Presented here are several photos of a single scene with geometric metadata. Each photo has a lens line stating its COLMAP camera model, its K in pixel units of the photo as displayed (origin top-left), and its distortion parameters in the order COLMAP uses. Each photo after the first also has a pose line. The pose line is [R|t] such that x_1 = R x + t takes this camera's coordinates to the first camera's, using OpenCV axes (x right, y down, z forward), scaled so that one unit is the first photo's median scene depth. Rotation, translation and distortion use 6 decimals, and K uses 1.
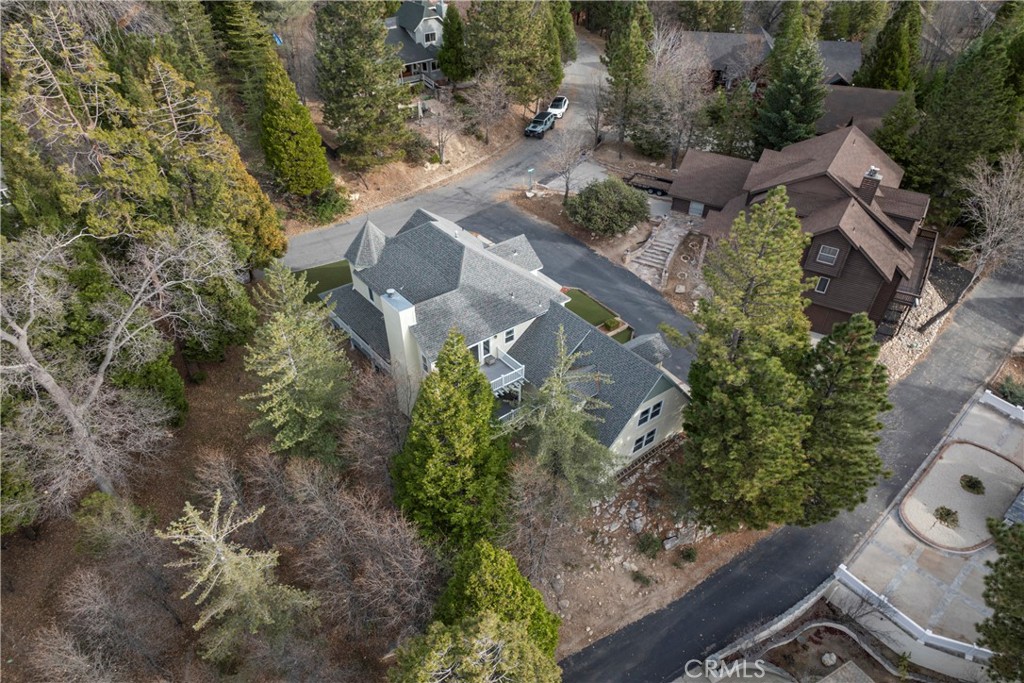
lens RADIAL K [[695.0, 0, 512.0], [0, 695.0, 341.5], [0, 0, 1]] dist [-0.036973, 0.000458]
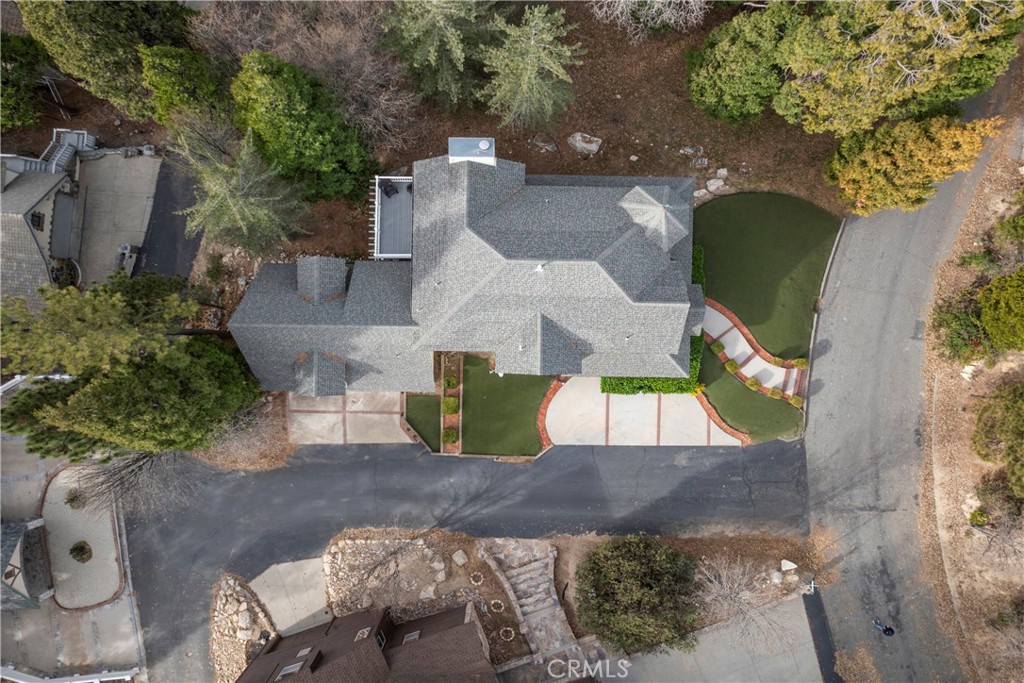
lens RADIAL K [[695.0, 0, 512.0], [0, 695.0, 341.5], [0, 0, 1]] dist [-0.036973, 0.000458]
pose [[-0.574200, 0.818251, -0.027553, 0.020795], [-0.548360, -0.359381, 0.755080, -0.513231], [0.607943, 0.448676, 0.655053, 0.326653]]
